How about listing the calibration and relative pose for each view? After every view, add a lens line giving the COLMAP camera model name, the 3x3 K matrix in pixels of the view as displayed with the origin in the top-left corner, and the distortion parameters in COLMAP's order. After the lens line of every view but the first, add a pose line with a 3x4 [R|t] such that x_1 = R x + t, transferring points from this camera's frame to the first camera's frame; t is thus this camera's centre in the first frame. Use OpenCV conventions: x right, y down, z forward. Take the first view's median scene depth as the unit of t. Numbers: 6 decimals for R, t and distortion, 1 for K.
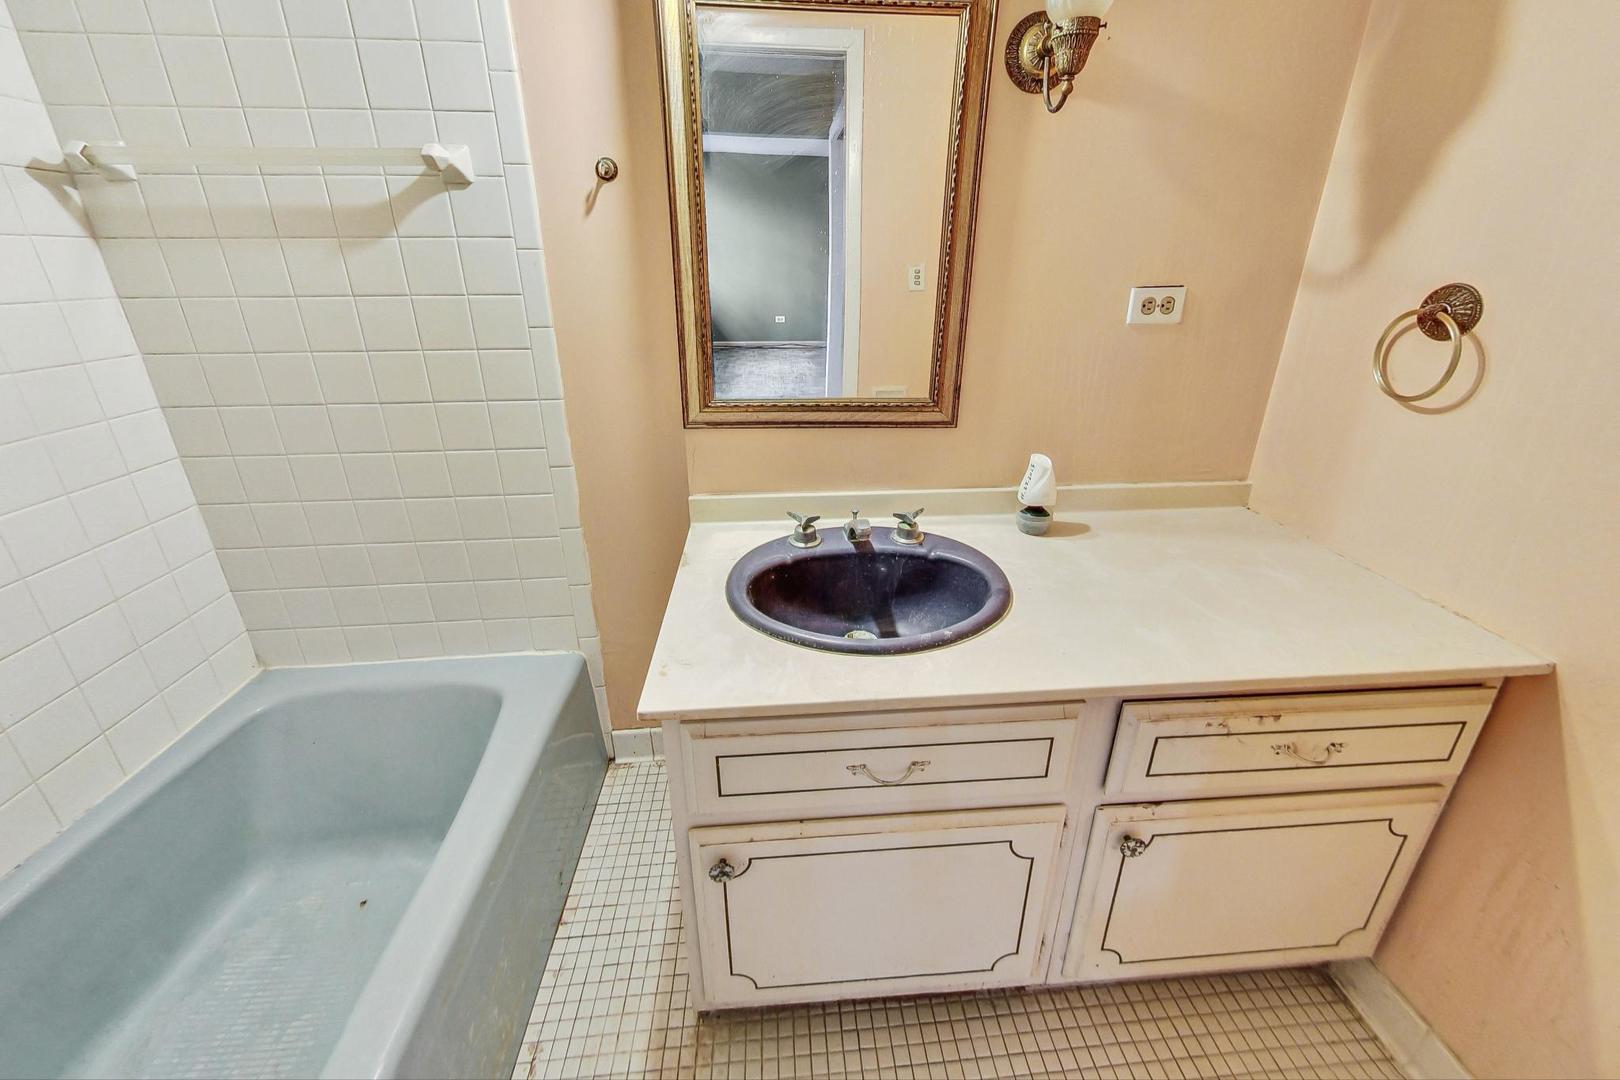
lens RADIAL K [[587.5, 0, 810.7], [0, 587.5, 526.6], [0, 0, 1]] dist [-0.001241, -0.000119]
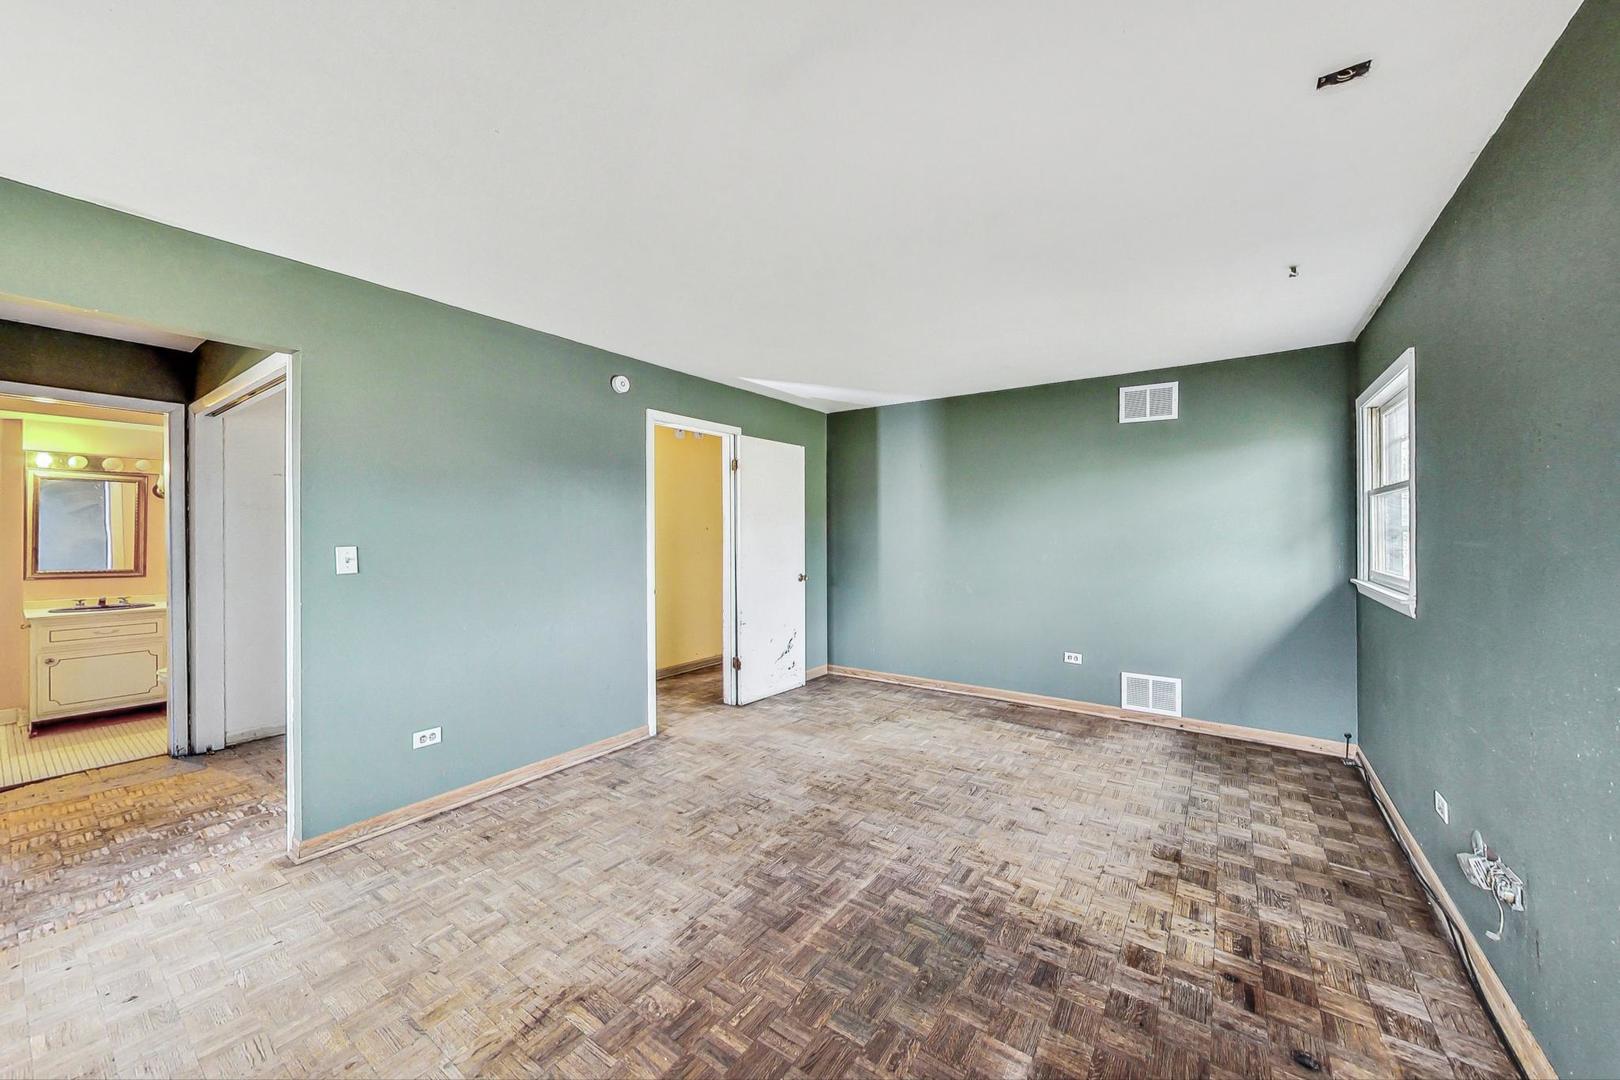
lens RADIAL K [[589.6, 0, 810.0], [0, 589.6, 540.0], [0, 0, 1]] dist [0.000217, 0.000020]
pose [[0.637957, -0.003043, 0.770066, 0.061301], [0.308519, 0.917240, -0.251966, 1.889582], [-0.705568, 0.398323, 0.586099, -4.313224]]
